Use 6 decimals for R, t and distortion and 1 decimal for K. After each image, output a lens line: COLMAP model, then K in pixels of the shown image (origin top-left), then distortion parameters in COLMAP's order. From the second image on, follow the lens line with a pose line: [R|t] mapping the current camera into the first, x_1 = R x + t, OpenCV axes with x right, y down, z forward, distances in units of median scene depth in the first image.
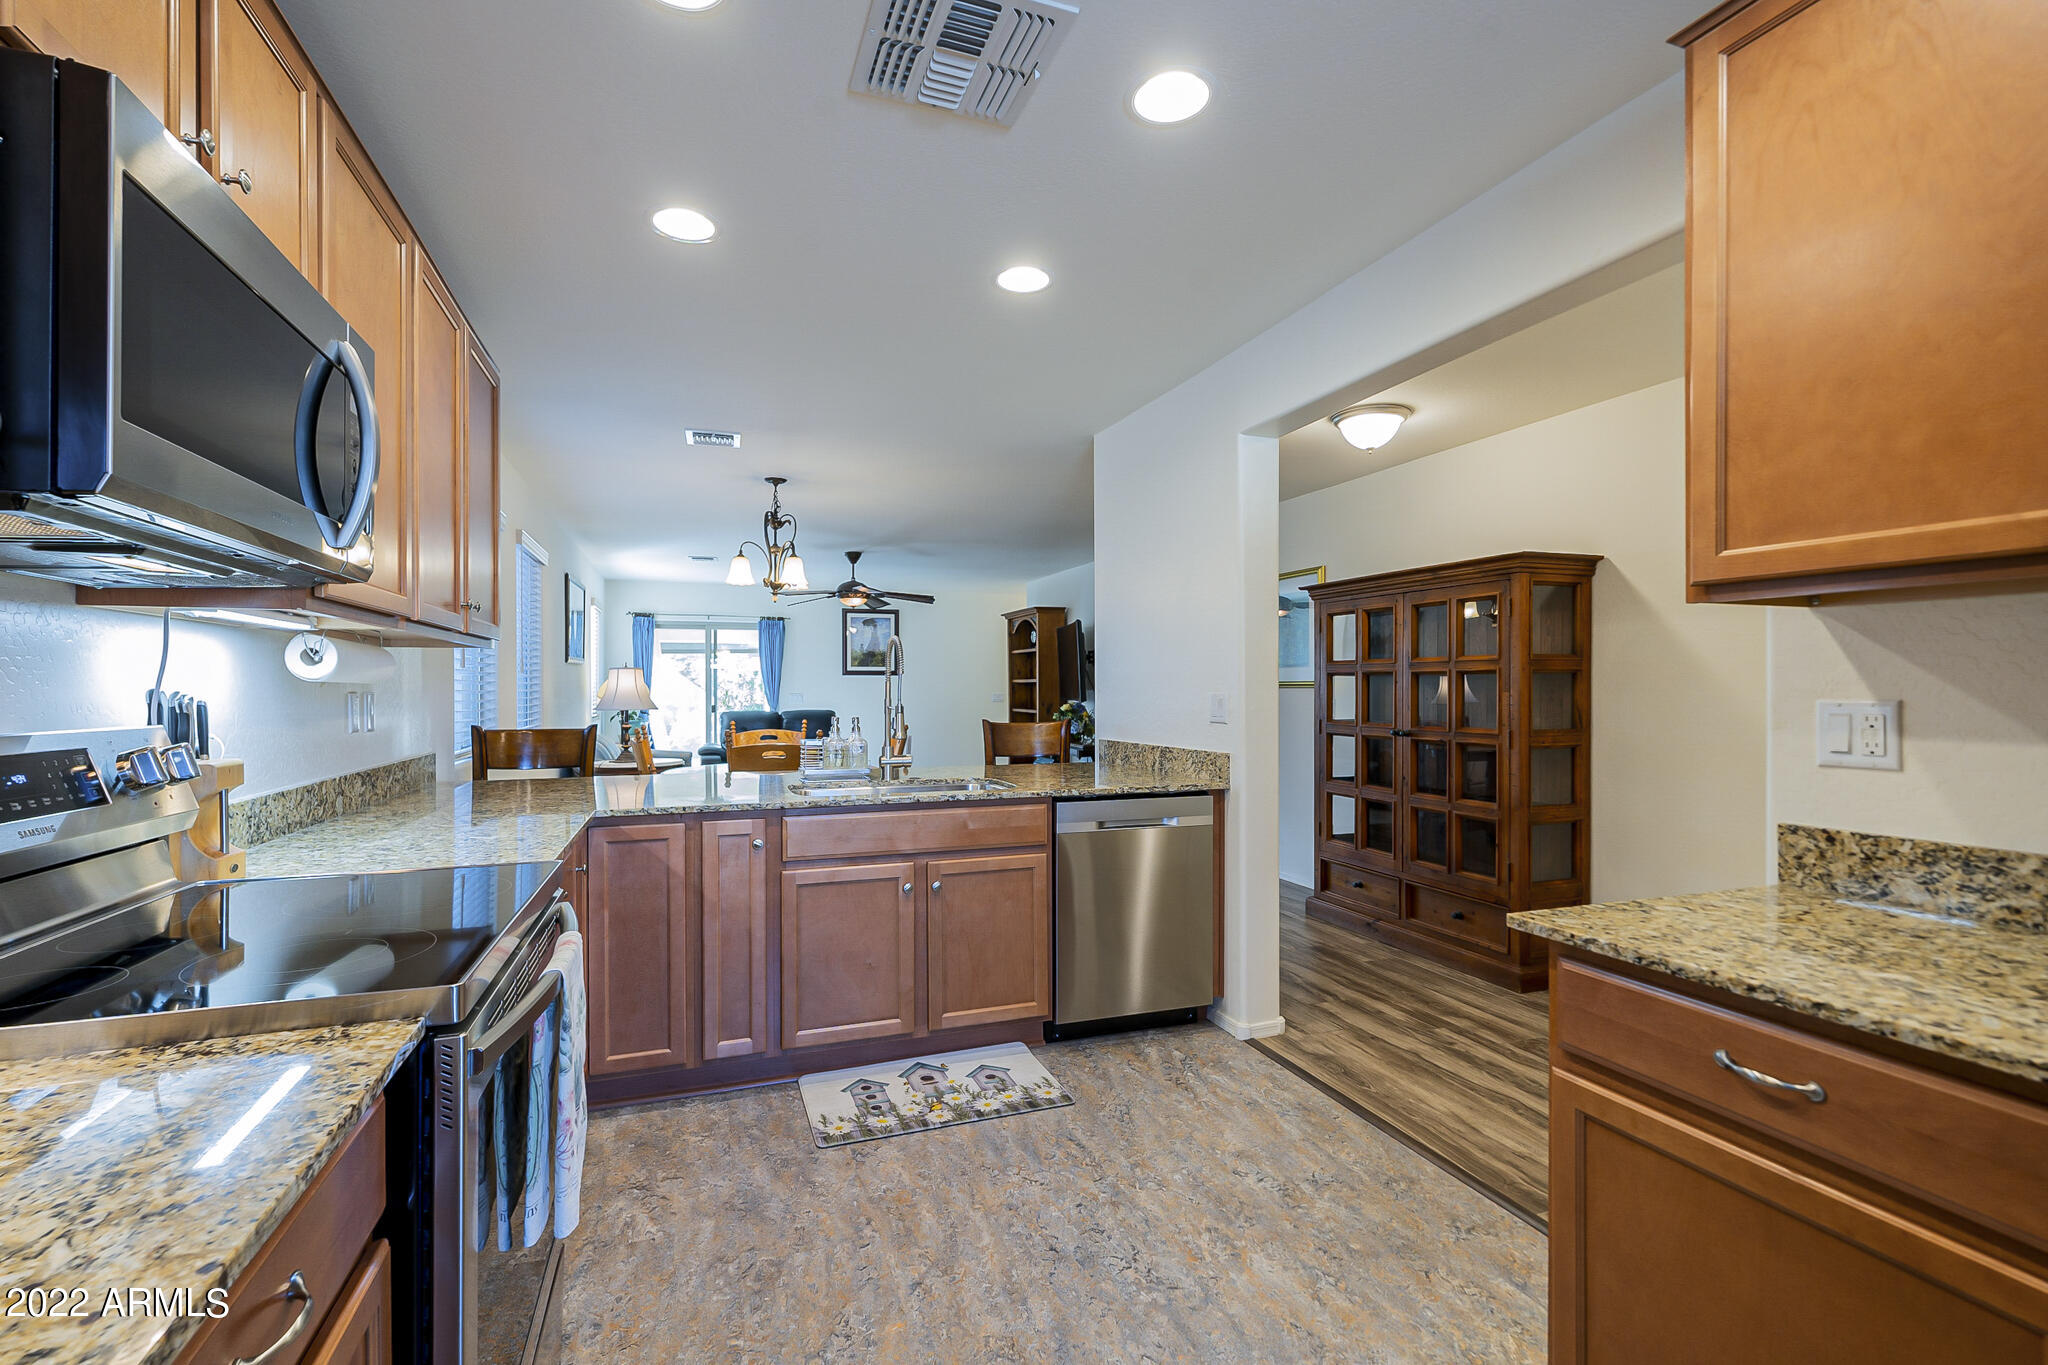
lens RADIAL K [[904.2, 0, 1021.5], [0, 904.2, 685.3], [0, 0, 1]] dist [-0.000777, 0.000553]
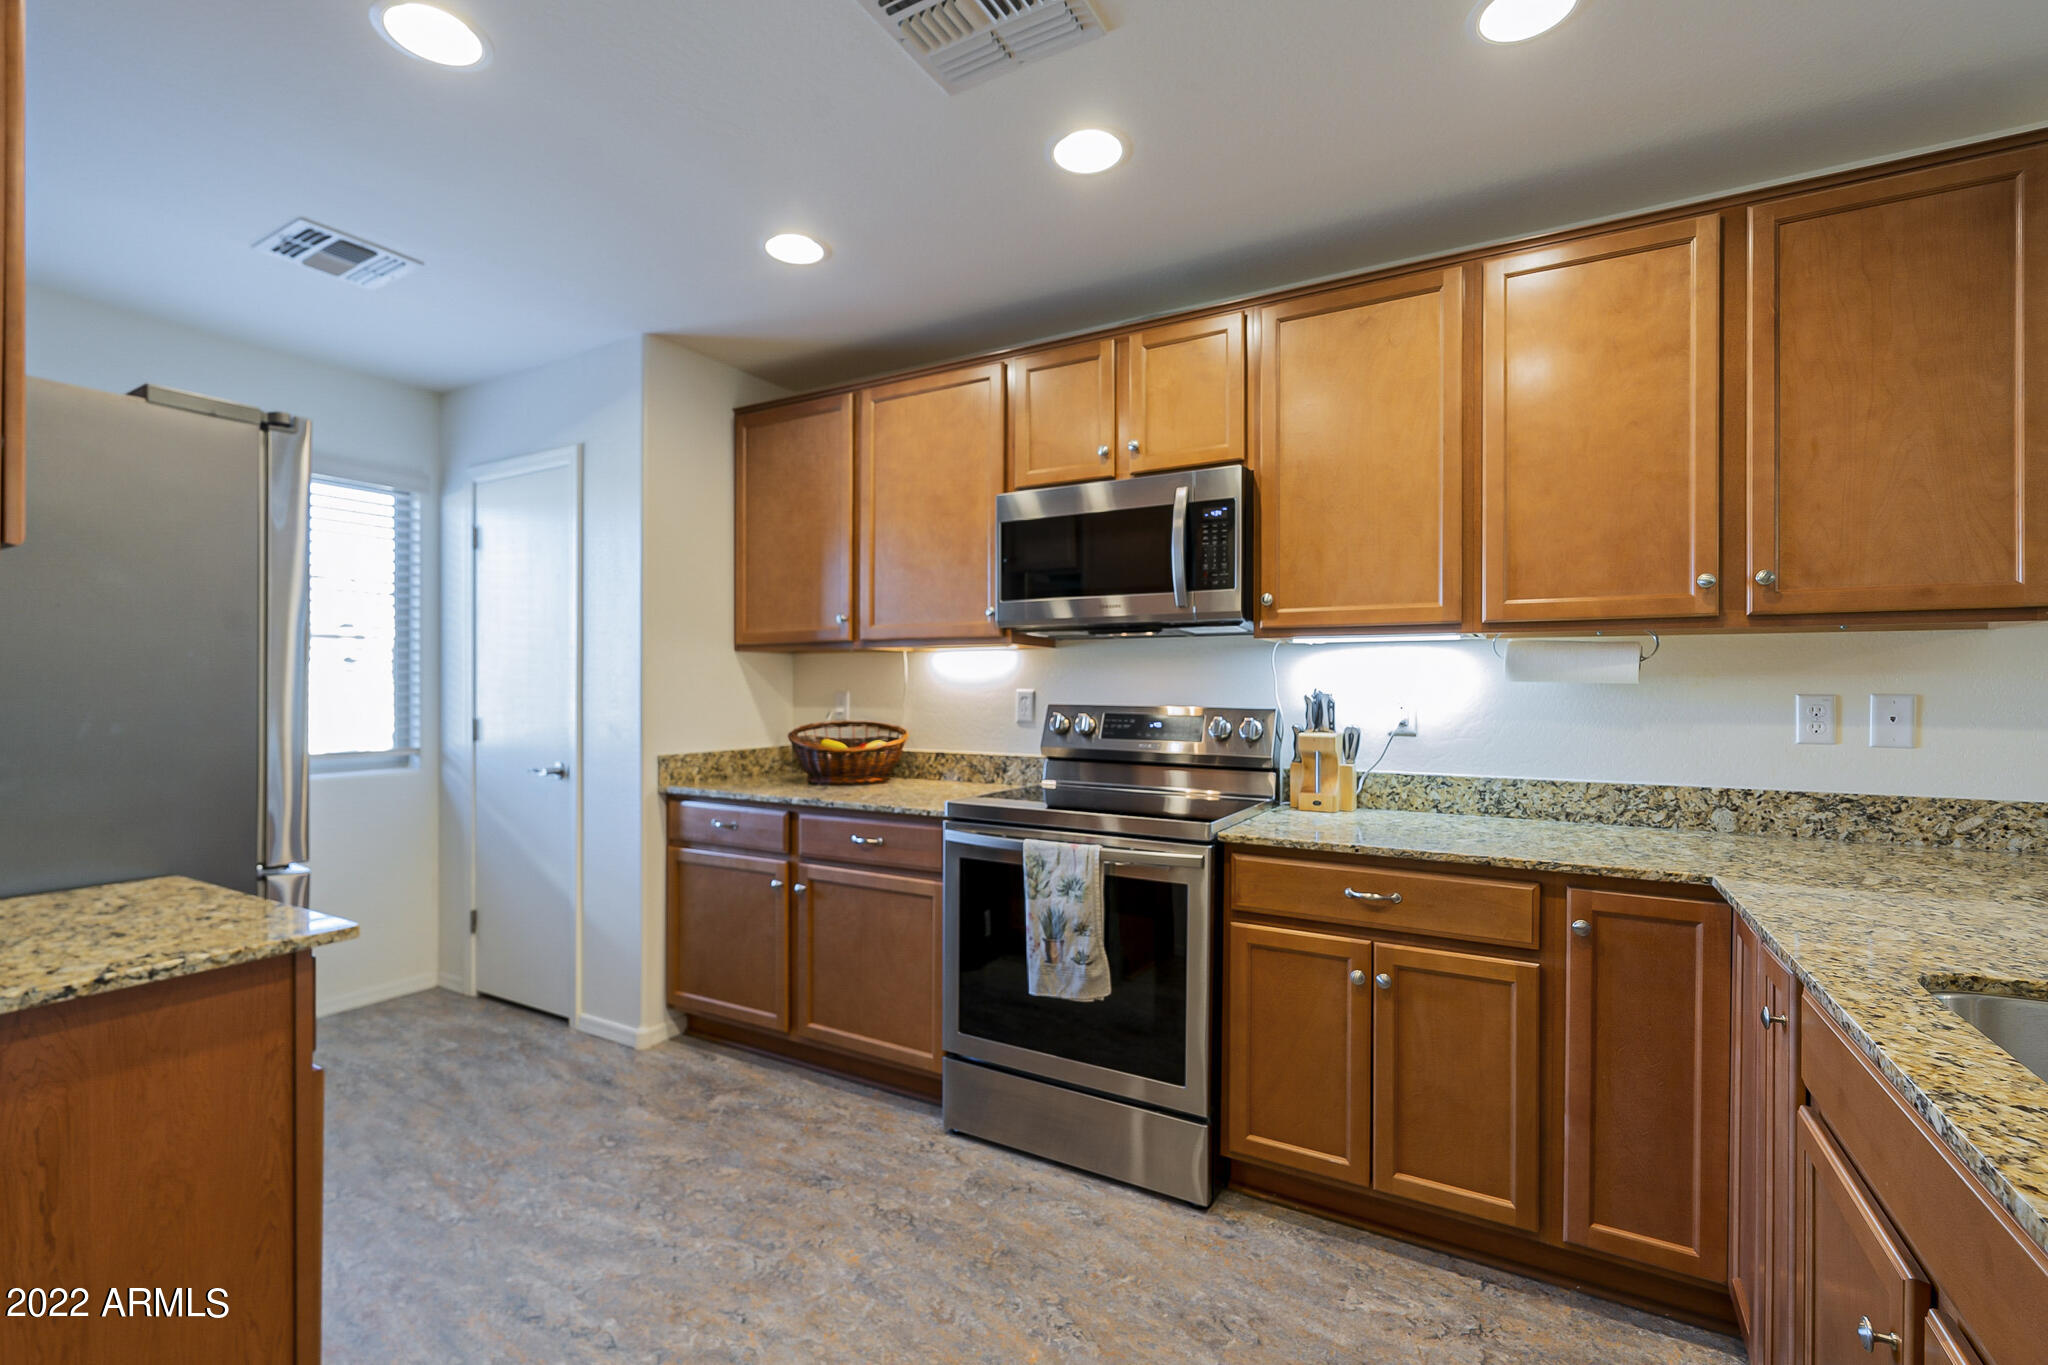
lens RADIAL K [[904.2, 0, 1022.6], [0, 904.2, 688.4], [0, 0, 1]] dist [-0.000777, 0.000553]
pose [[-0.762541, 0.001943, -0.646937, 0.305441], [-0.000340, 0.999994, 0.003404, -0.001066], [0.646940, 0.002816, -0.762535, 1.076977]]
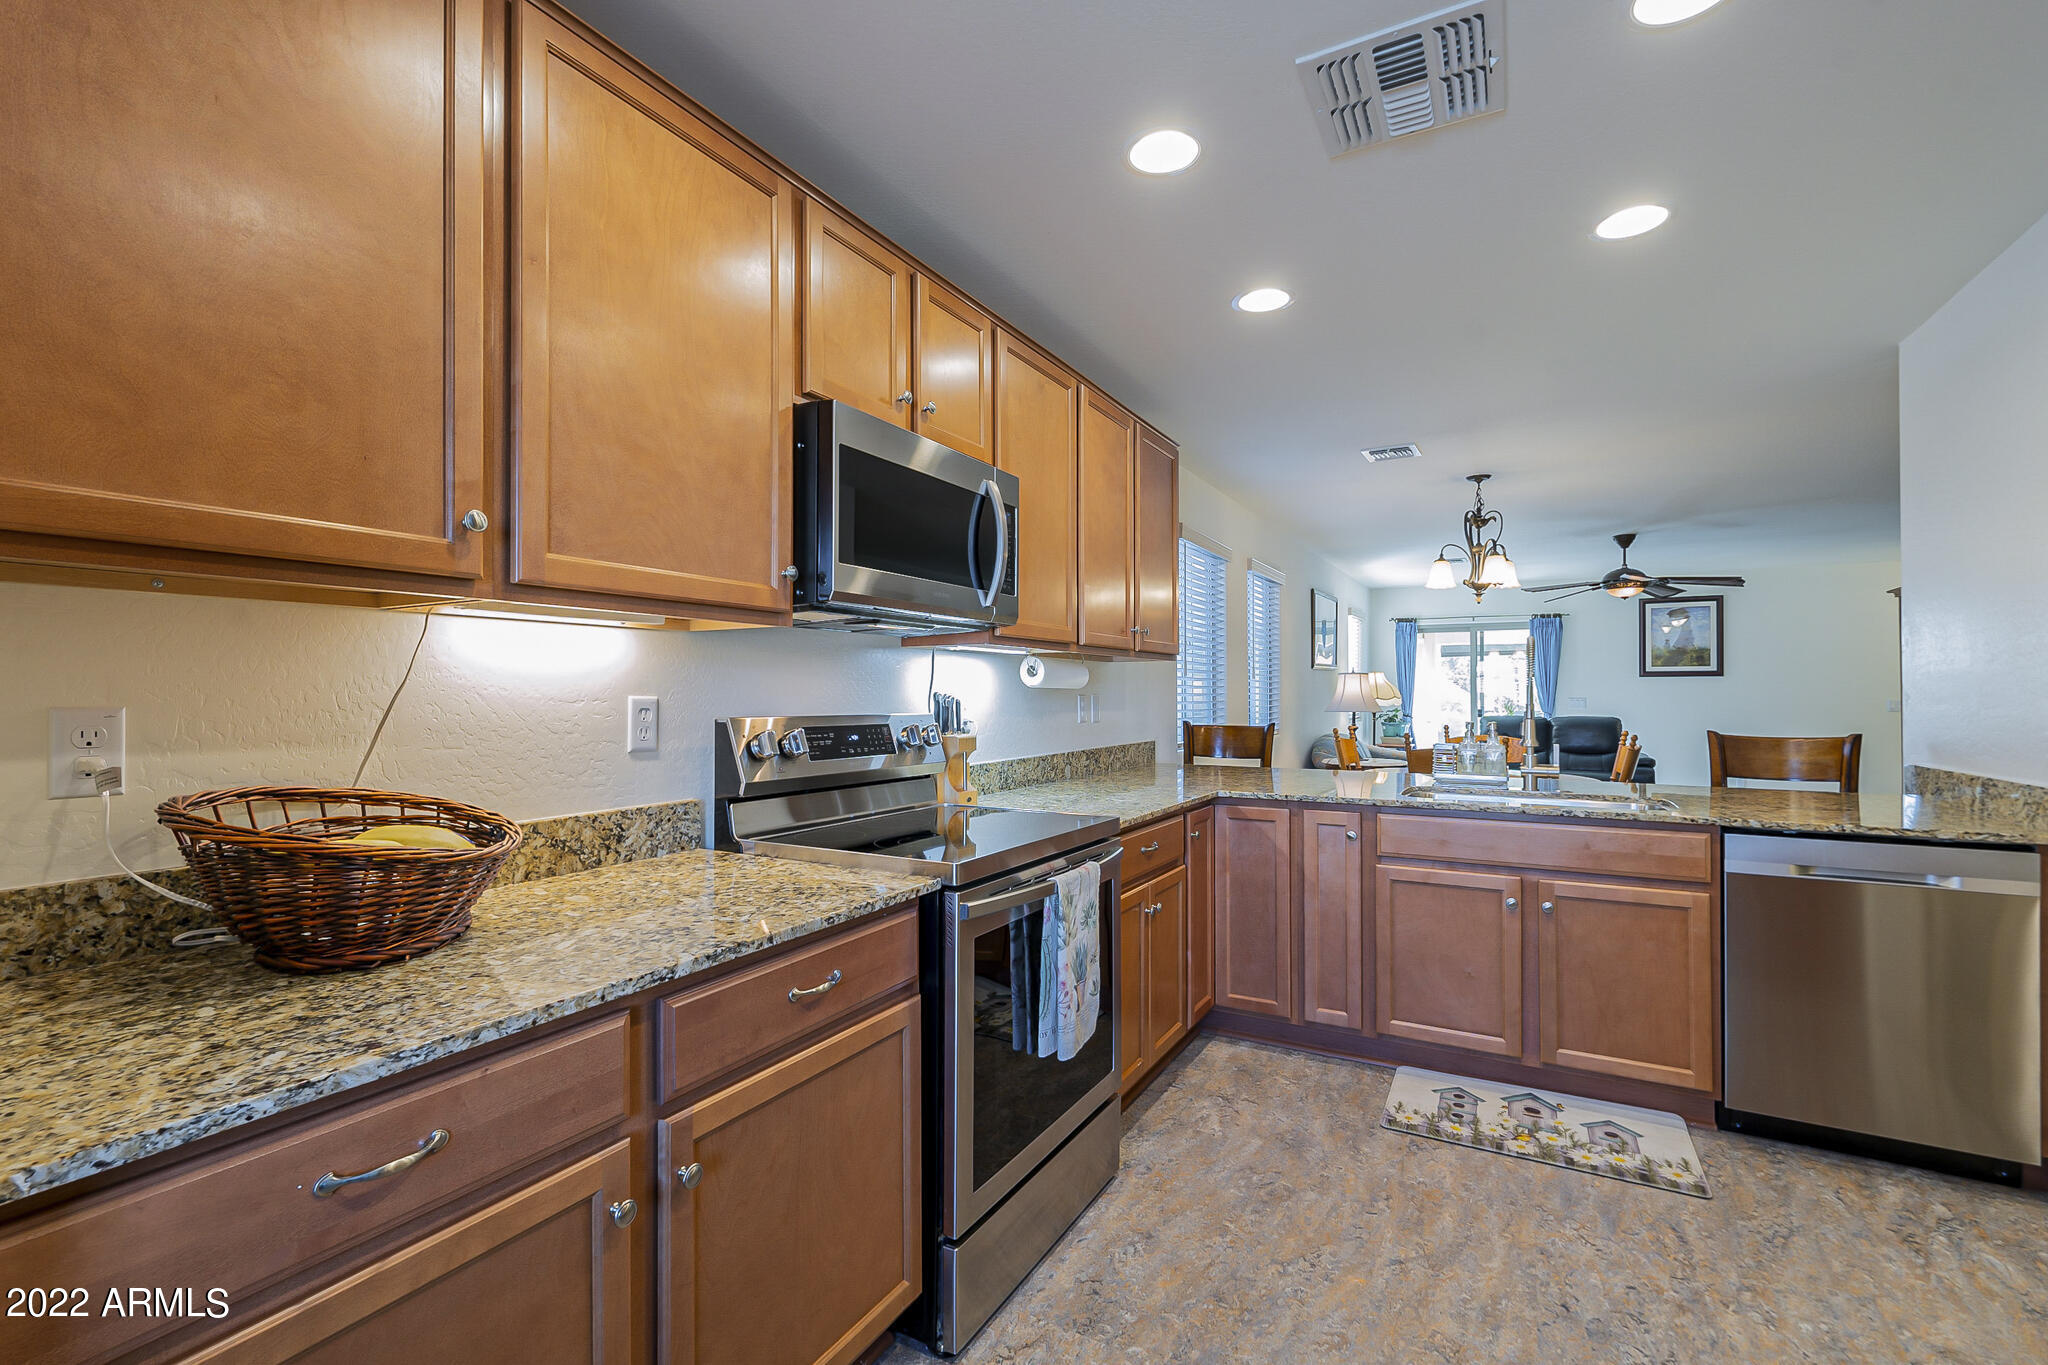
lens RADIAL K [[904.2, 0, 1015.3], [0, 904.2, 682.7], [0, 0, 1]] dist [-0.000777, 0.000553]
pose [[0.649726, -0.006312, -0.760142, 0.265552], [0.001198, 0.999973, -0.007280, -0.000508], [0.760167, 0.003819, 0.649716, -0.013132]]
